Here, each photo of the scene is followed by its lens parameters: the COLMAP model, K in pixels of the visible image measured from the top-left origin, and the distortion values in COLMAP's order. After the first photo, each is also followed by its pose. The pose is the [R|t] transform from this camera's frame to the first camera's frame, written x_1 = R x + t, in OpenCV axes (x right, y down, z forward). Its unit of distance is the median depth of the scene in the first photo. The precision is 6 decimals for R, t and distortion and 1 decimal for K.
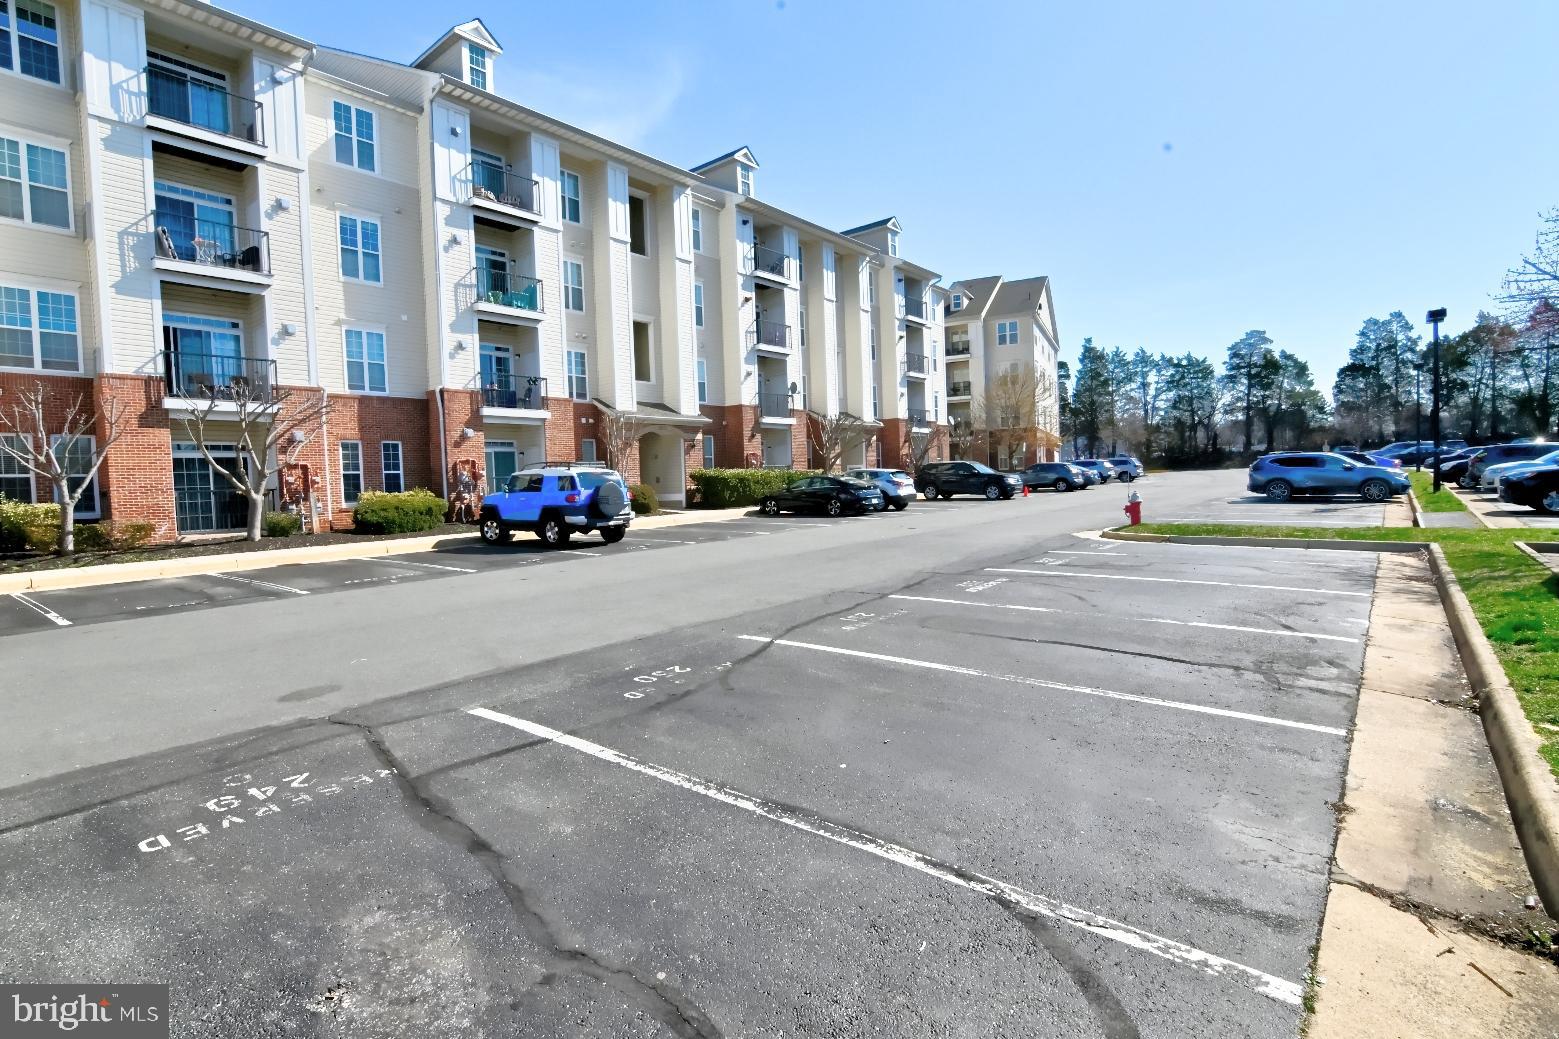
lens RADIAL K [[763.4, 0, 779.7], [0, 763.4, 516.8], [0, 0, 1]] dist [-0.030133, 0.009088]
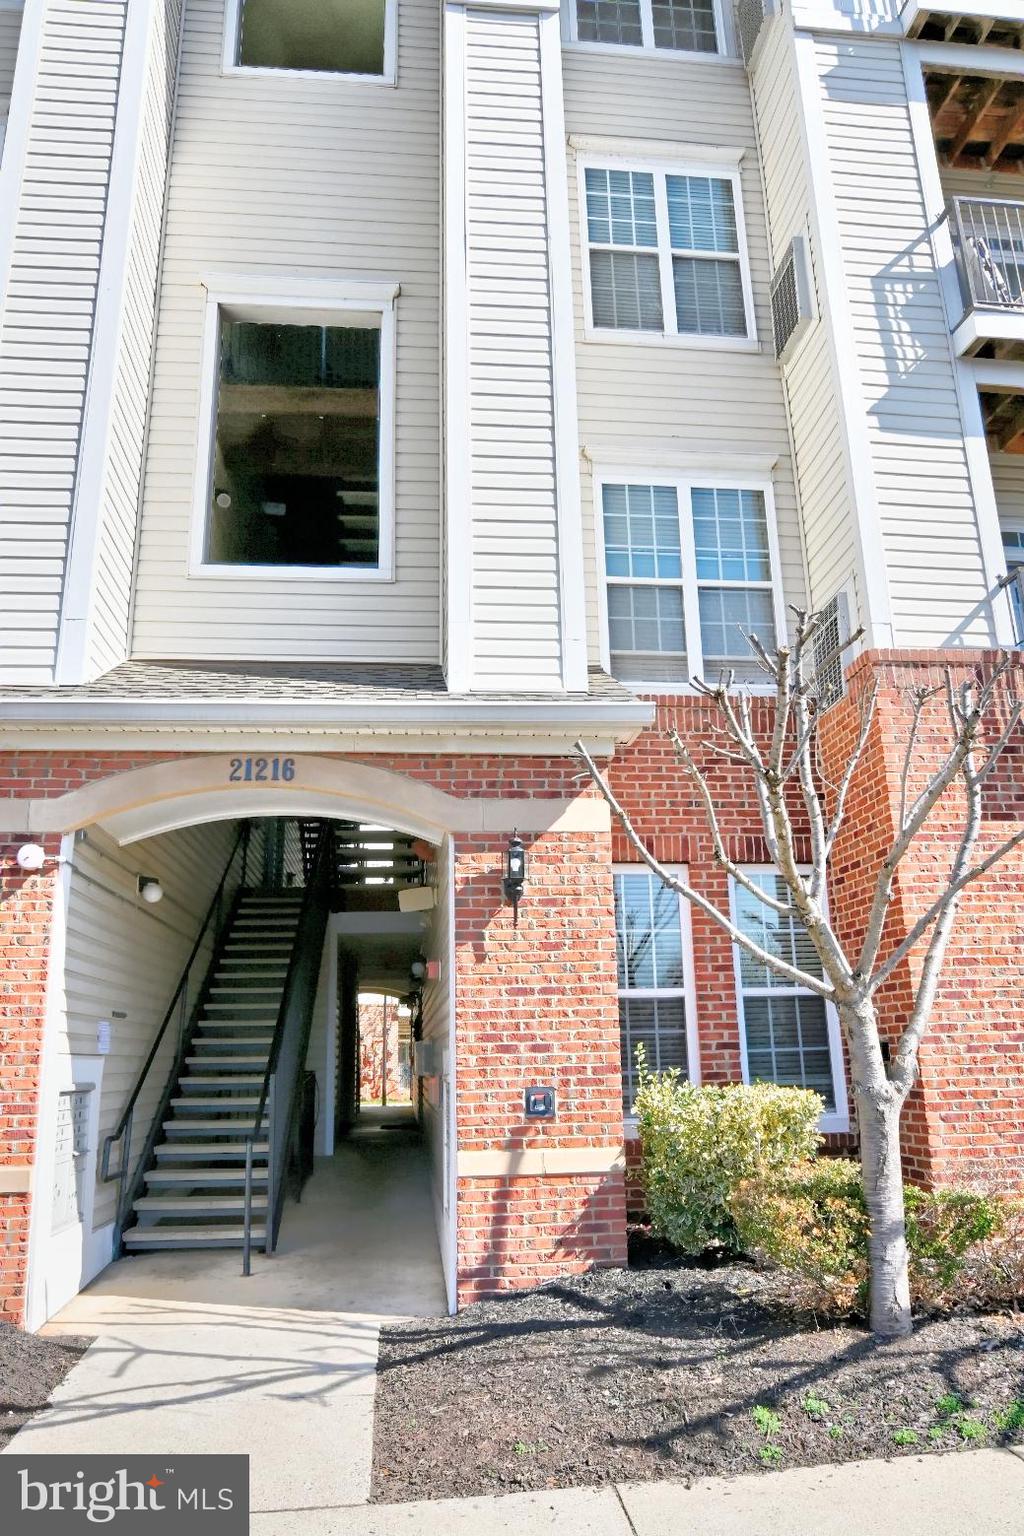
lens RADIAL K [[1065.4, 0, 515.6], [0, 1065.4, 776.5], [0, 0, 1]] dist [-0.035611, 0.002341]
pose [[0.711761, -0.162938, -0.683263, -0.702662], [-0.031225, 0.964423, -0.262514, -0.021350], [0.701728, 0.208182, 0.681351, 0.594780]]
